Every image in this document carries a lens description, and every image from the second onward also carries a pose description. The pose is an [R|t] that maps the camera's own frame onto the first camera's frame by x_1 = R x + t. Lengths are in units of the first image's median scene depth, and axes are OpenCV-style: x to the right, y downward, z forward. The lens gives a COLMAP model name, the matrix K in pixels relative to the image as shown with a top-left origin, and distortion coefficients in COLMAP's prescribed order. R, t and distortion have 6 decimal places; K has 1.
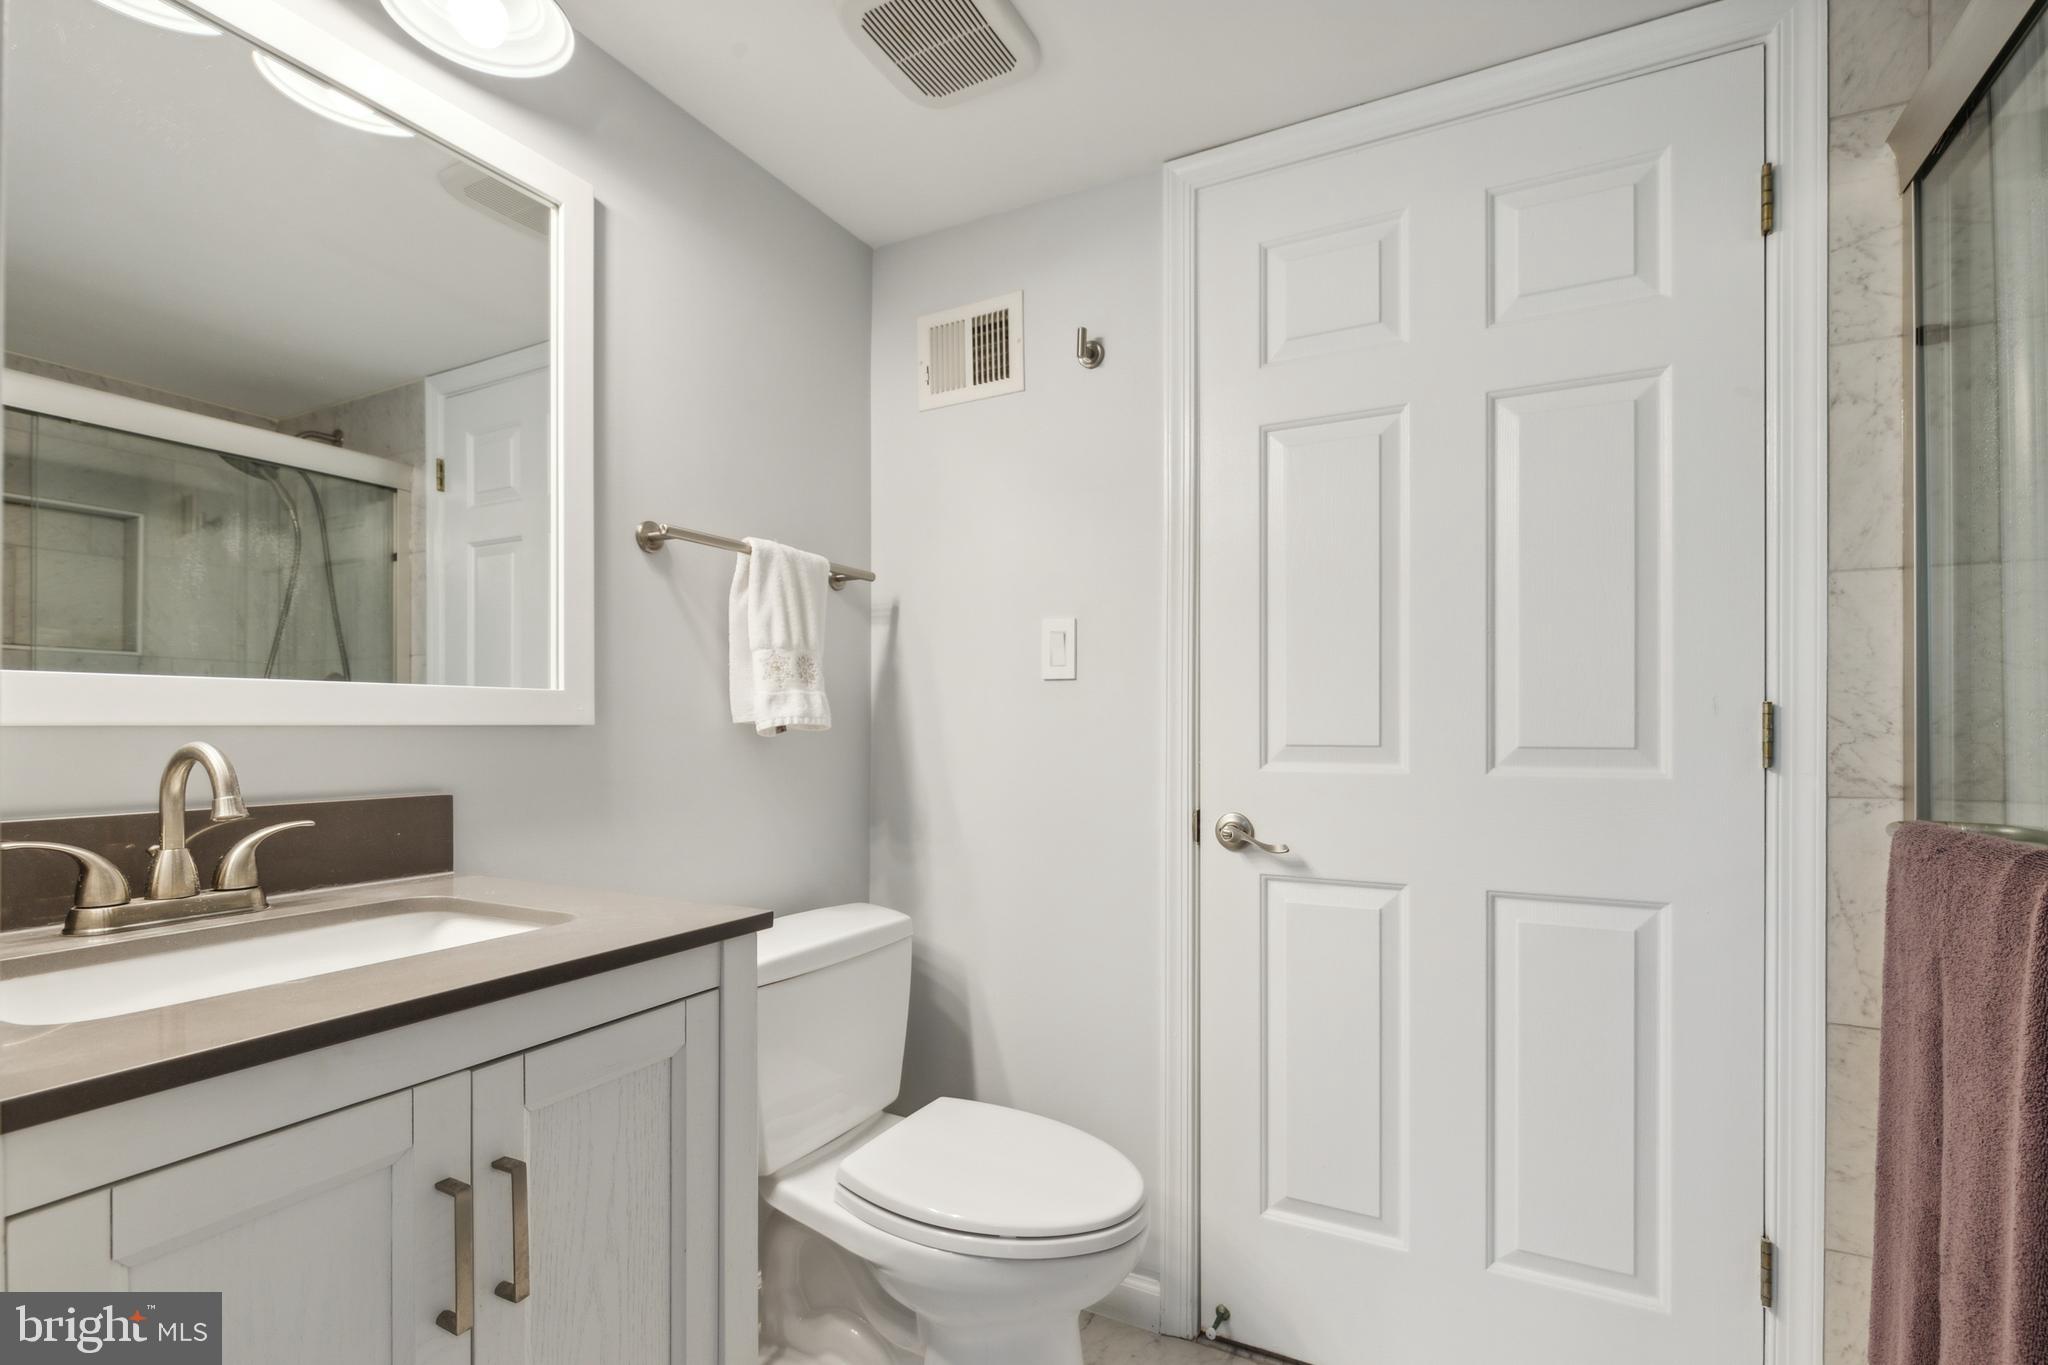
lens RADIAL K [[940.2, 0, 1025.6], [0, 940.2, 732.3], [0, 0, 1]] dist [0.008847, -0.001171]
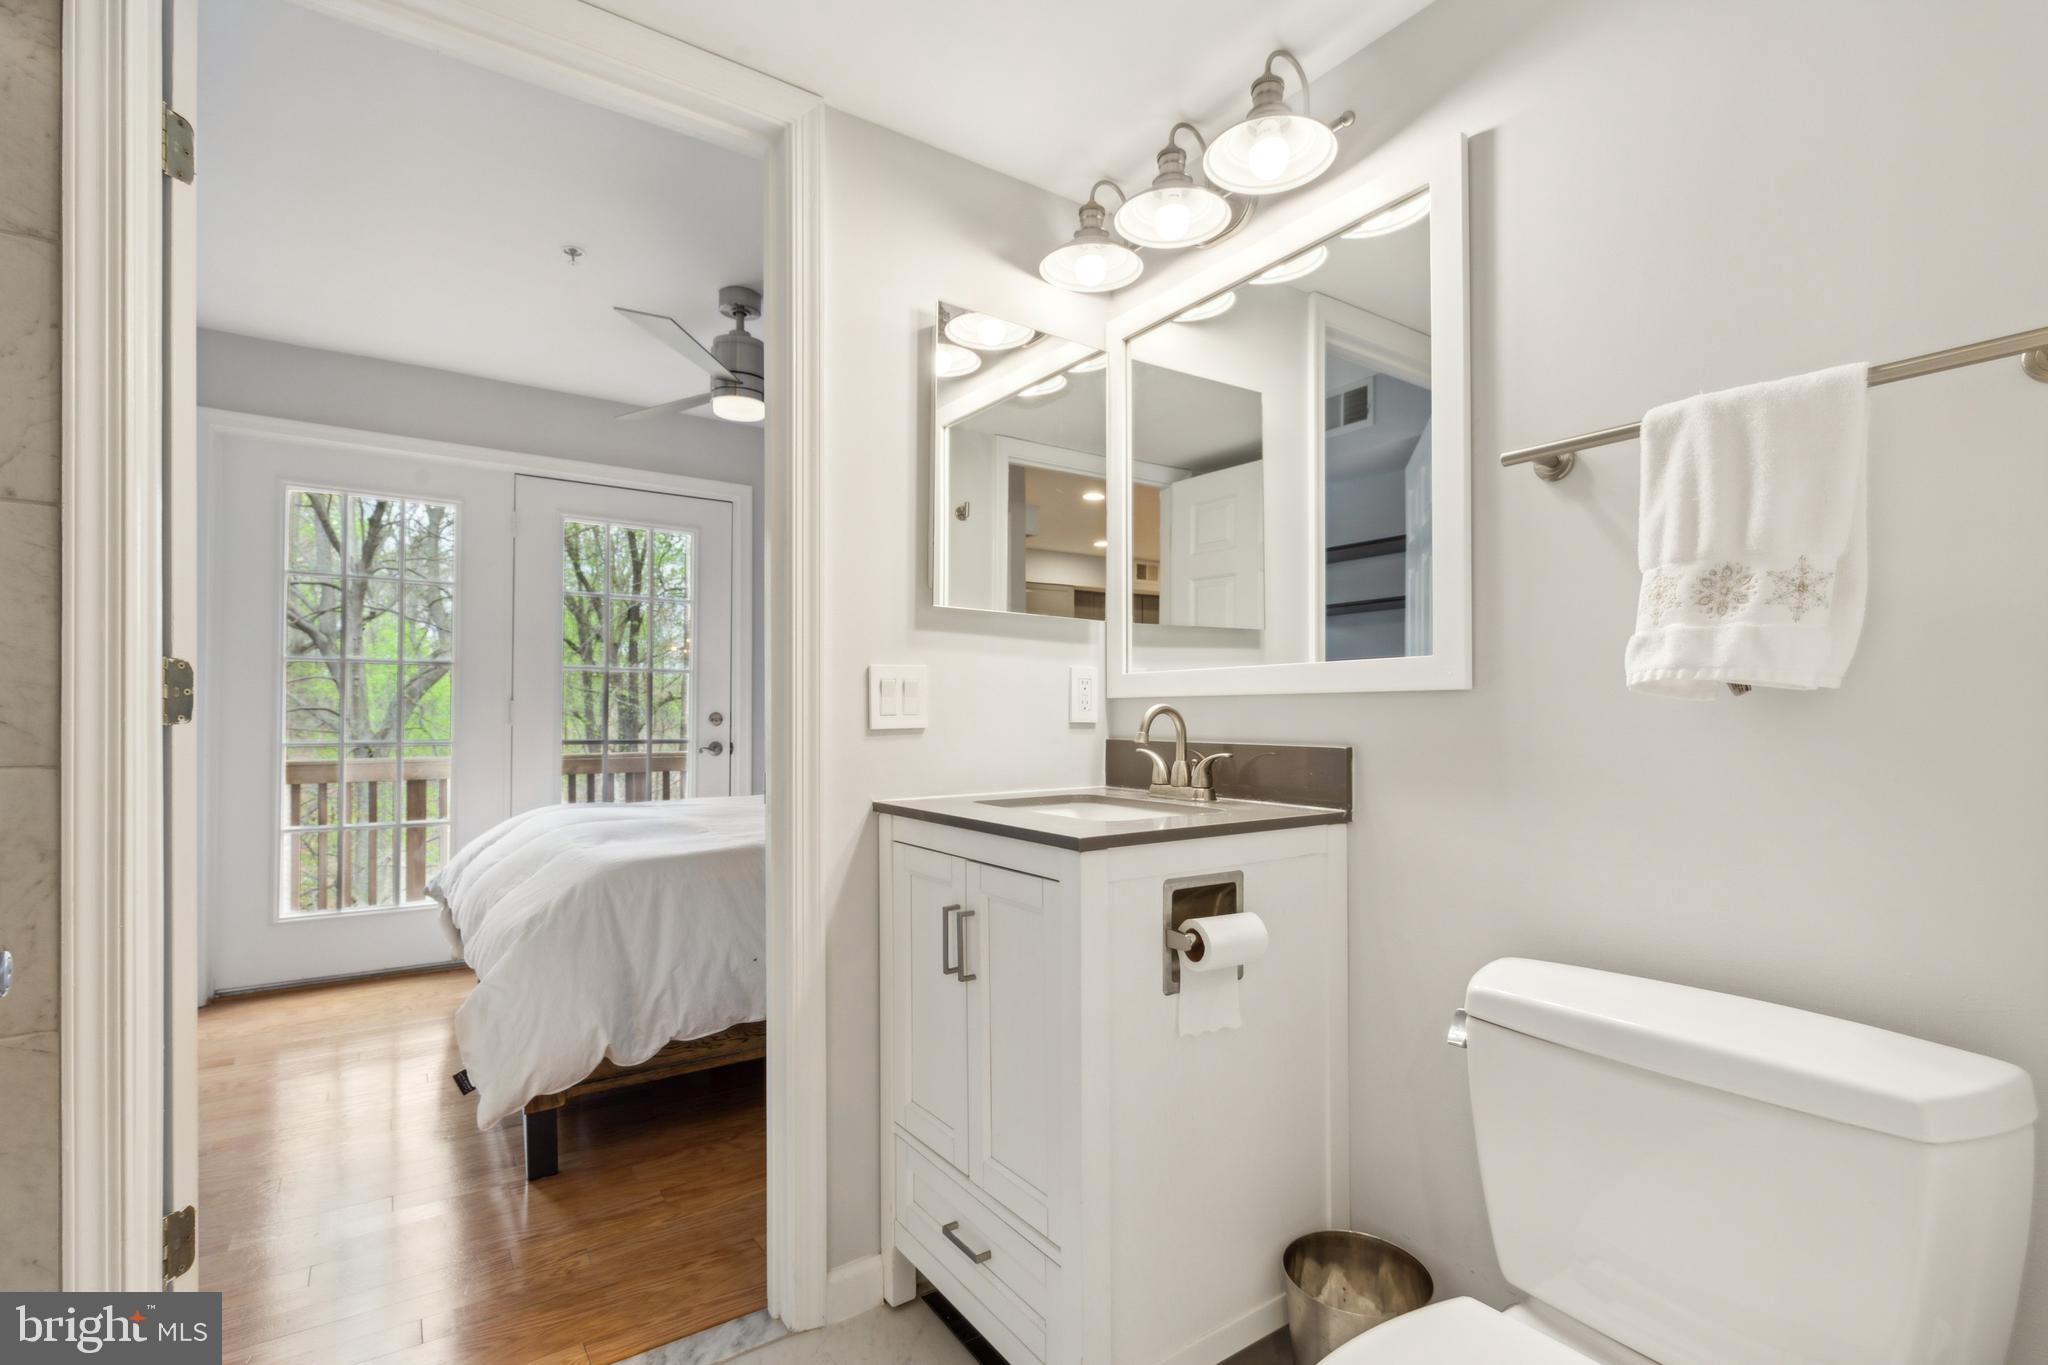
lens RADIAL K [[940.2, 0, 1024.2], [0, 940.2, 690.8], [0, 0, 1]] dist [0.008847, -0.001171]
pose [[-0.461459, -0.009245, -0.887113, 0.550196], [0.005066, 0.999902, -0.013055, 0.004716], [0.887147, -0.010518, -0.461367, 0.959130]]
